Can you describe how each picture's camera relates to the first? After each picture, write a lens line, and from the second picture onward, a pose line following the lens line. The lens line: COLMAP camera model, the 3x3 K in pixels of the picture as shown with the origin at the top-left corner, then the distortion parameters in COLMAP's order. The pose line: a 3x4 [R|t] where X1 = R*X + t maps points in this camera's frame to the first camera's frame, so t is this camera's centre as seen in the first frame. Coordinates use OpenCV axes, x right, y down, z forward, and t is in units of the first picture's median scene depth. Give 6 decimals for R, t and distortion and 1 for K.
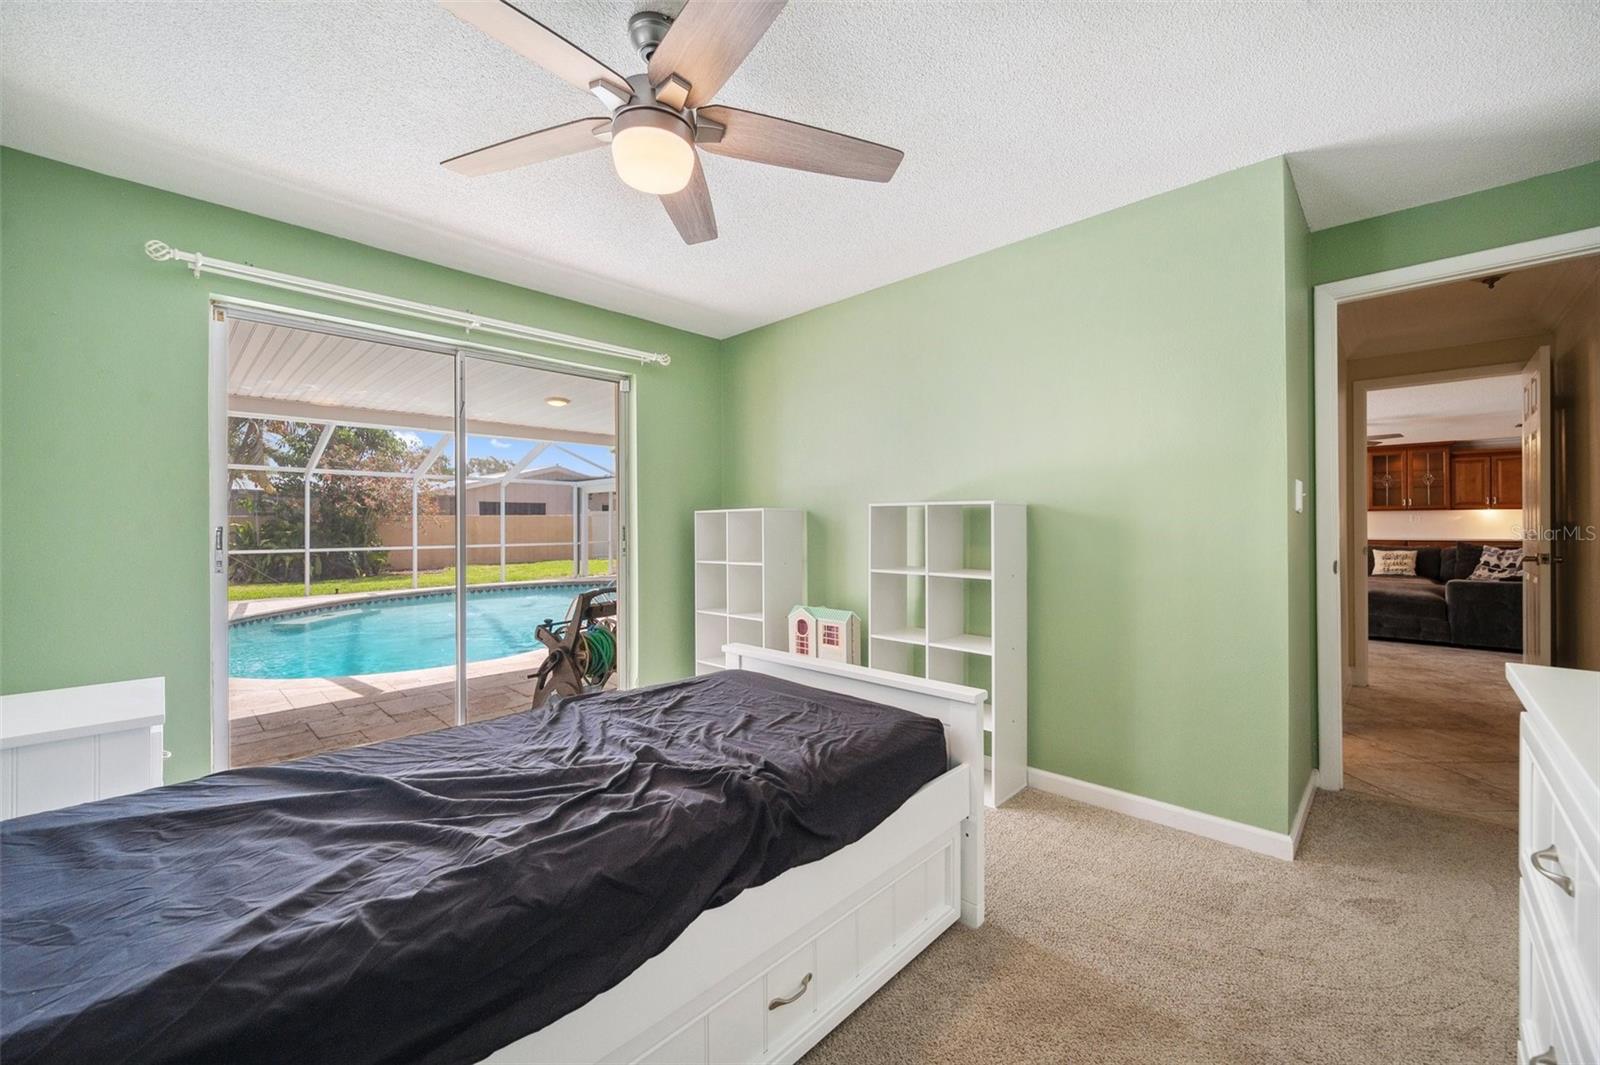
lens RADIAL K [[633.7, 0, 799.9], [0, 633.7, 527.4], [0, 0, 1]] dist [-0.001556, -0.000166]
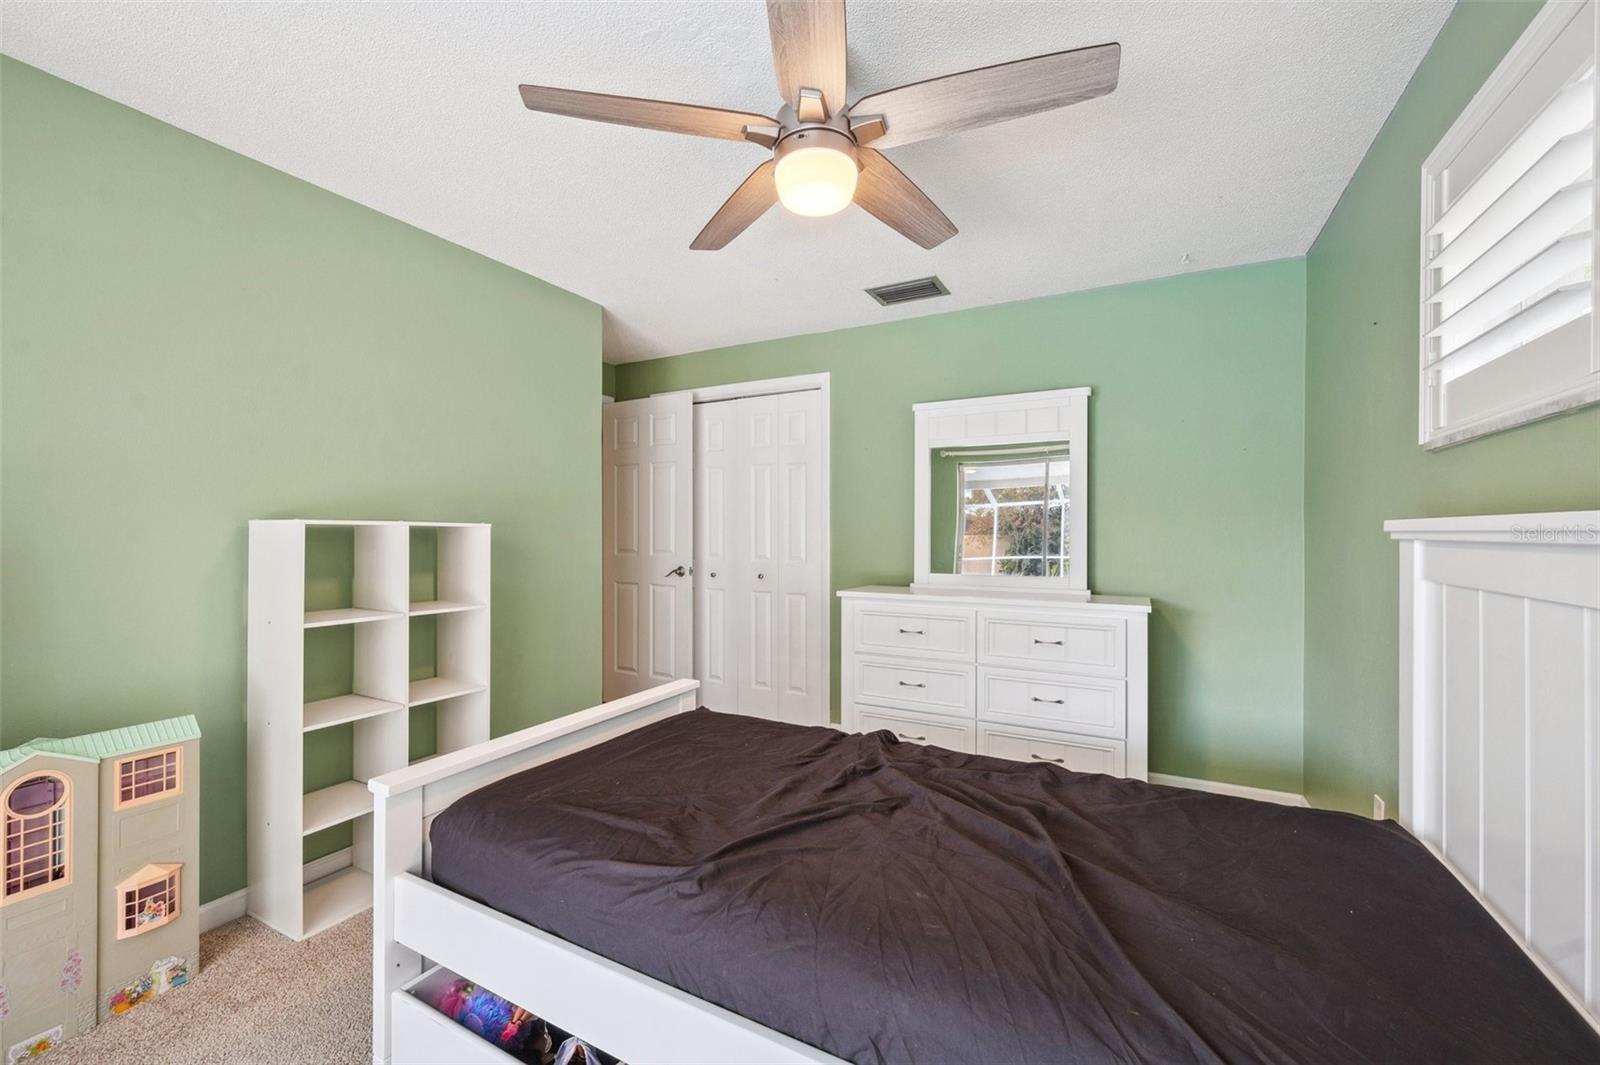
lens RADIAL K [[633.7, 0, 799.9], [0, 633.7, 527.4], [0, 0, 1]] dist [-0.001556, -0.000166]
pose [[-0.266182, 0.013442, 0.963829, -0.718935], [0.006420, 0.999905, -0.012172, -0.020253], [-0.963901, 0.002947, -0.266243, 0.801907]]
